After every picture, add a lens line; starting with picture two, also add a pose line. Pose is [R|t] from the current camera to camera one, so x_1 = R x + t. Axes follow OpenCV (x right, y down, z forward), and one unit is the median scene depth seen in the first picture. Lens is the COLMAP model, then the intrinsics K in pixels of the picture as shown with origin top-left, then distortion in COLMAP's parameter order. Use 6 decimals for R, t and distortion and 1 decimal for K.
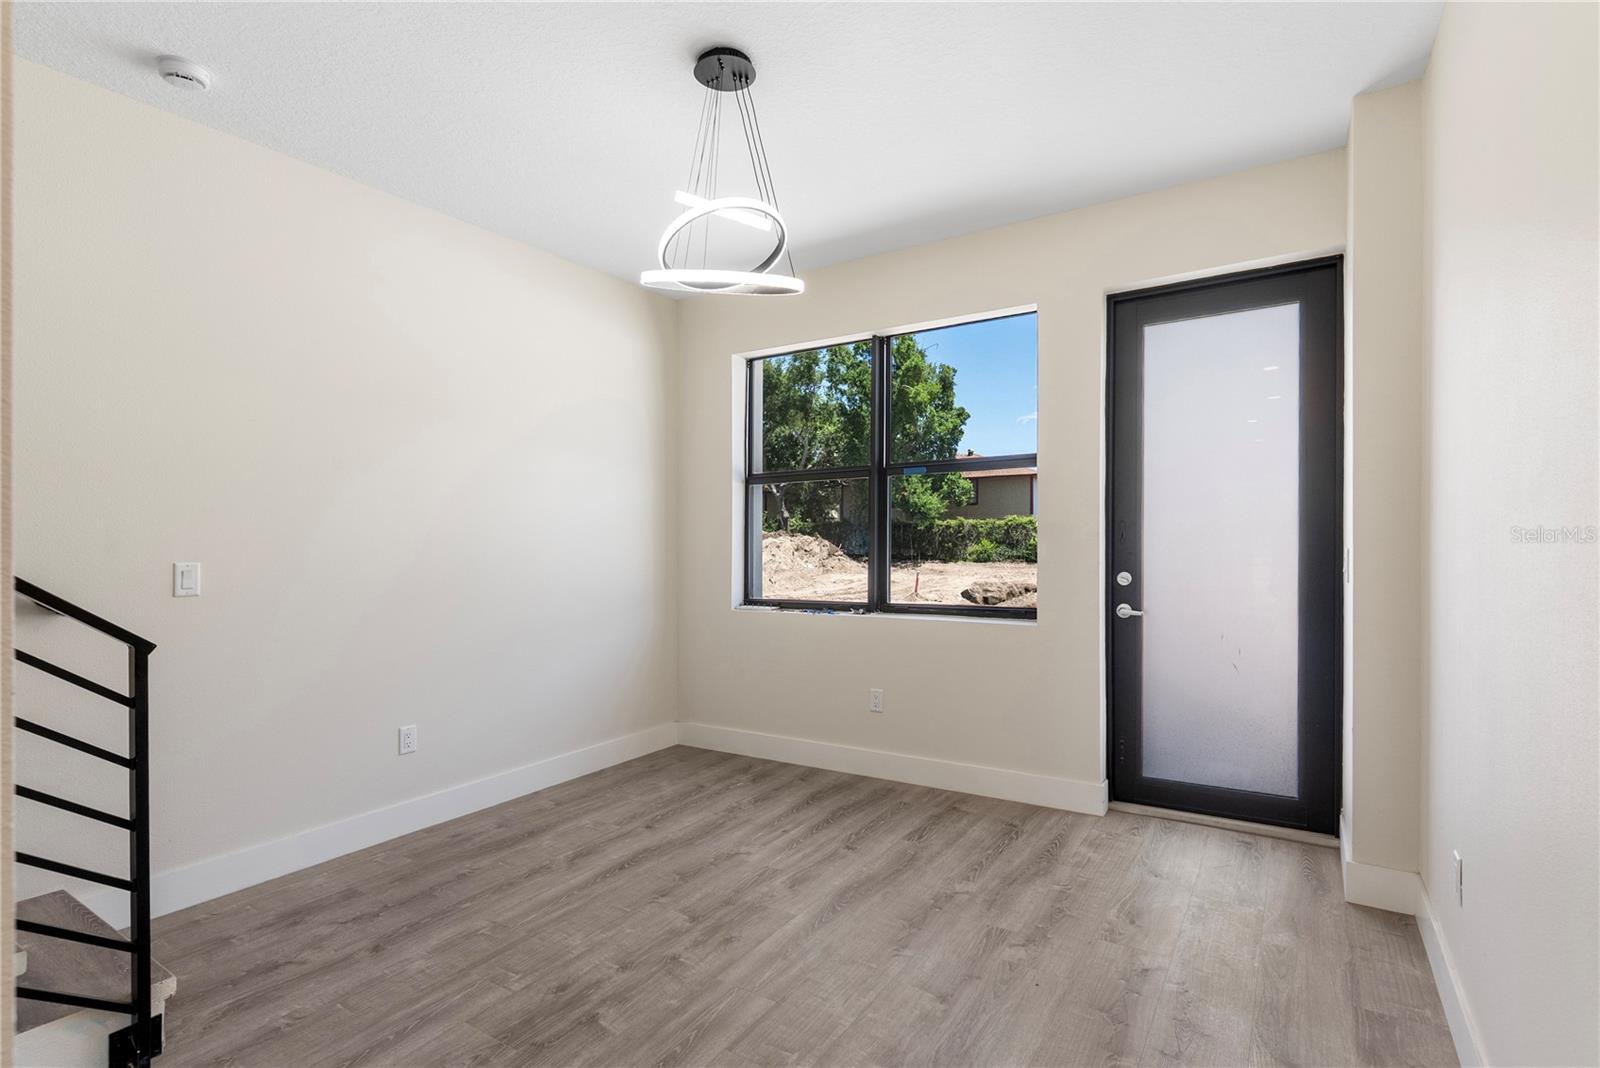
lens RADIAL K [[778.0, 0, 795.2], [0, 778.0, 541.0], [0, 0, 1]] dist [-0.003253, -0.000768]
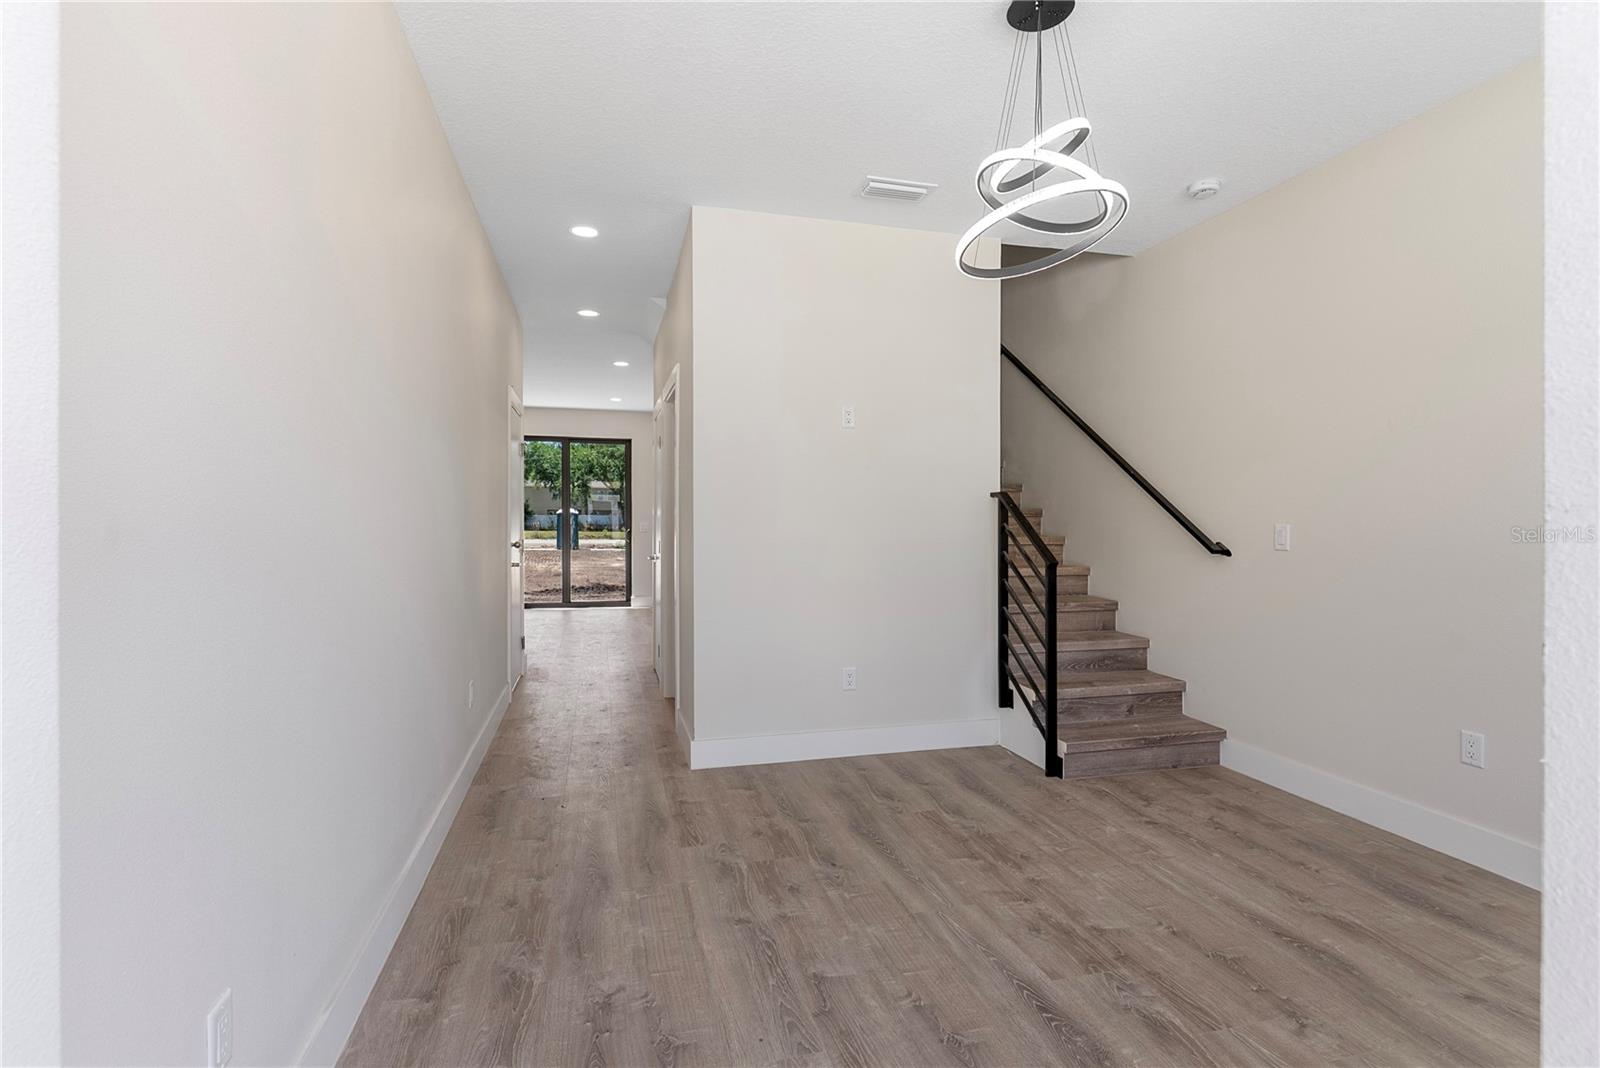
lens RADIAL K [[778.0, 0, 802.7], [0, 778.0, 527.1], [0, 0, 1]] dist [-0.003253, -0.000768]
pose [[-0.668834, 0.016961, -0.743218, 0.743444], [0.004313, 0.999811, 0.018935, 0.004651], [0.743399, 0.009459, -0.668781, 1.322507]]
